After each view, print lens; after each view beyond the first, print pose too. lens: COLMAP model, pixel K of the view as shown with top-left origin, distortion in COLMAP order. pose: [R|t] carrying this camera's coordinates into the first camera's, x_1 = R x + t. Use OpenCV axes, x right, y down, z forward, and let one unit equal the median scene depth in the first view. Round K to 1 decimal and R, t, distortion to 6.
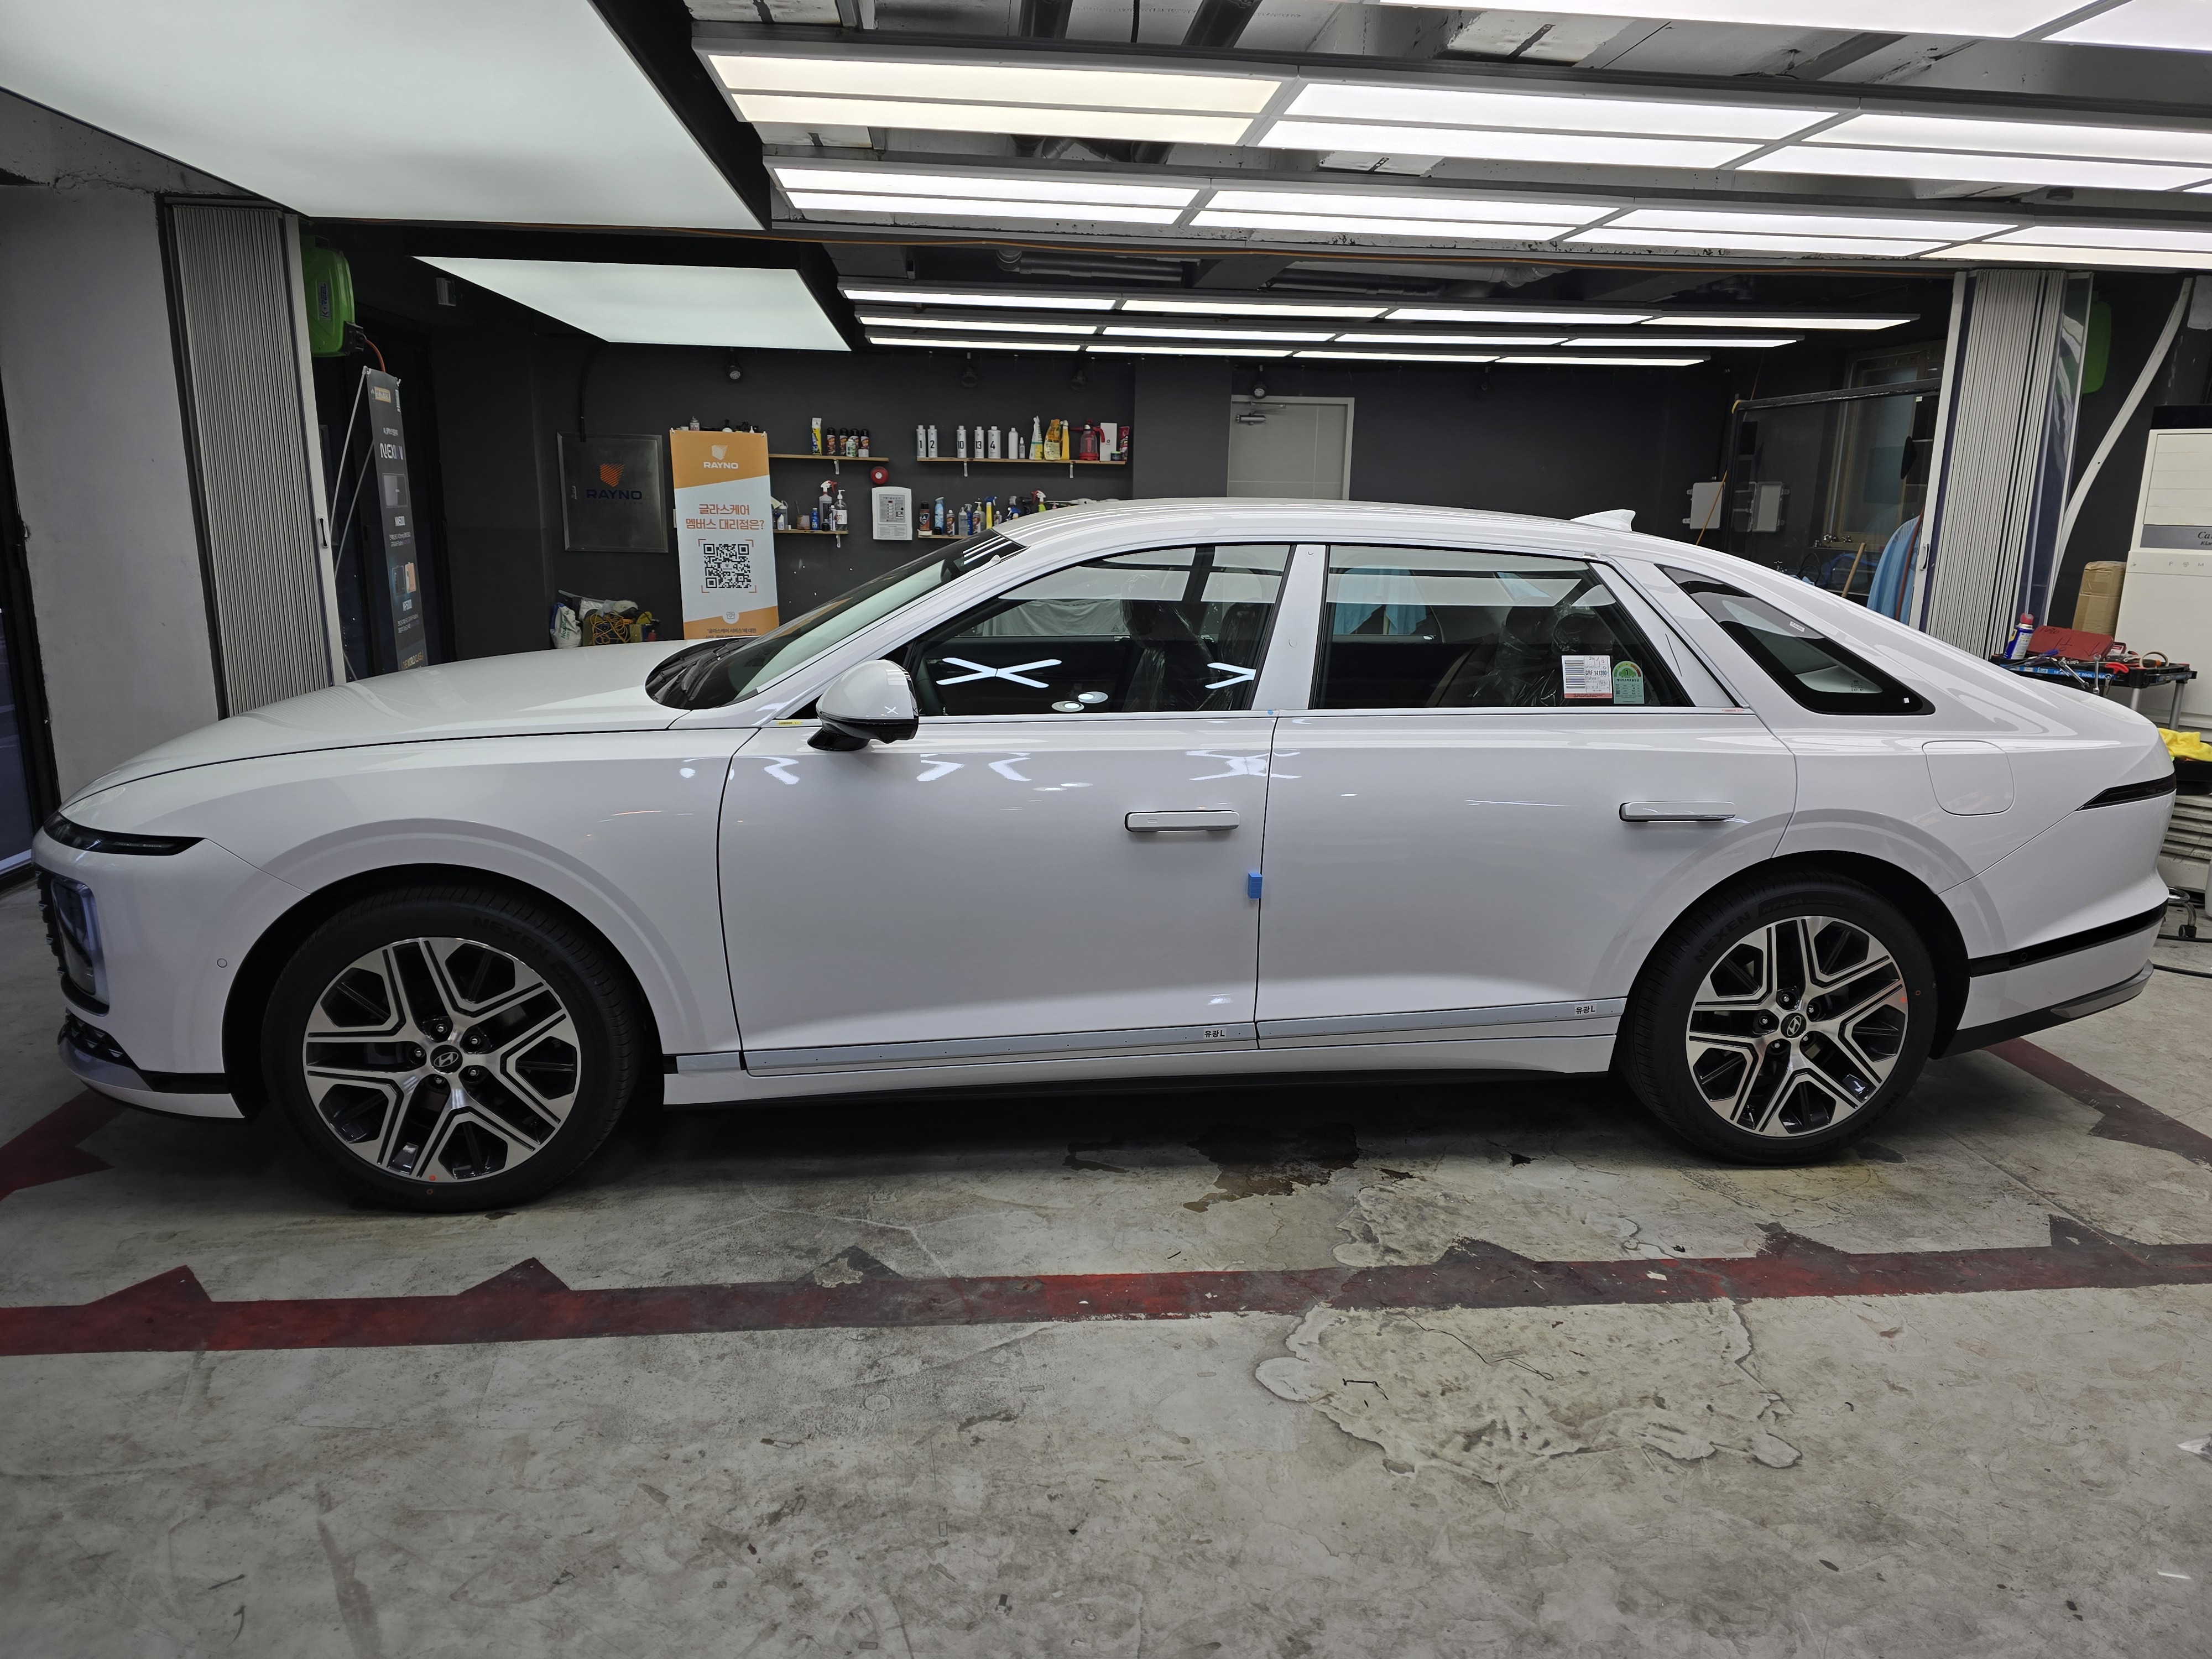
lens RADIAL K [[1435.2, 0, 1115.1], [0, 1435.2, 825.6], [0, 0, 1]] dist [0.040238, -0.036562]
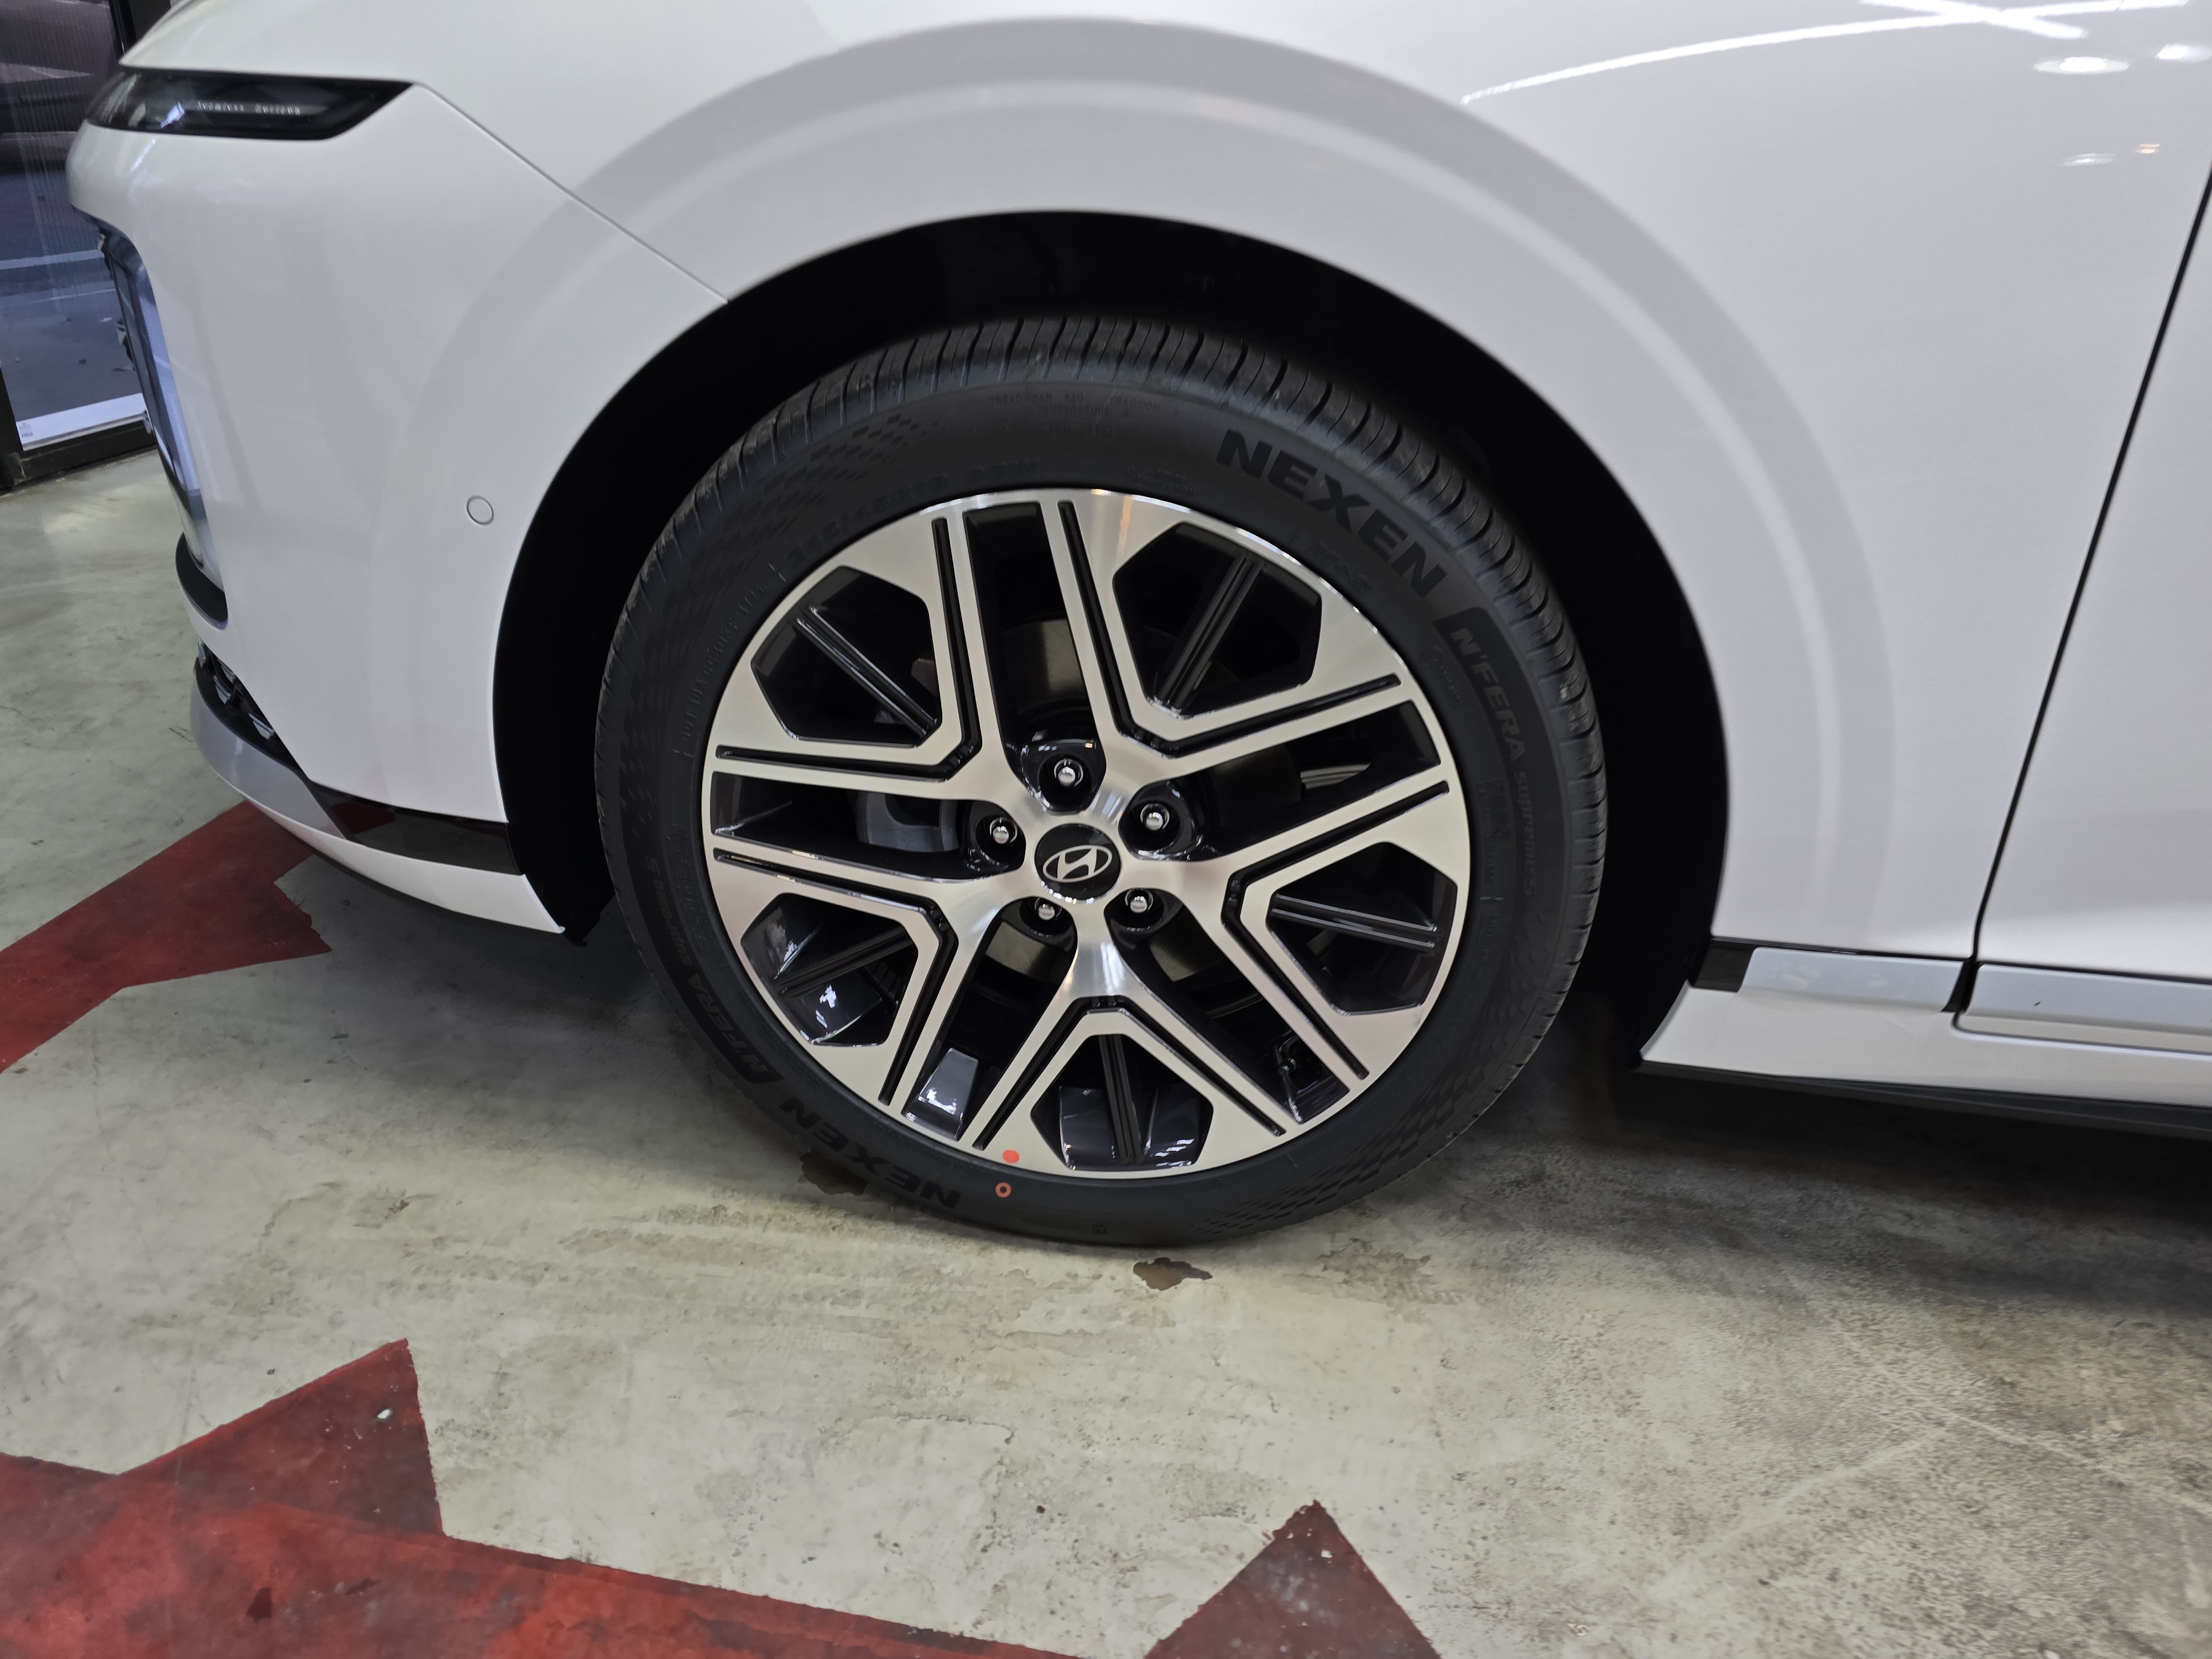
lens RADIAL K [[1435.2, 0, 1115.1], [0, 1435.2, 825.6], [0, 0, 1]] dist [0.040238, -0.036562]
pose [[0.964923, 0.138295, -0.223153, -0.382875], [-0.081775, 0.966045, 0.245090, 0.069572], [0.249471, -0.218245, 0.943469, 0.690083]]
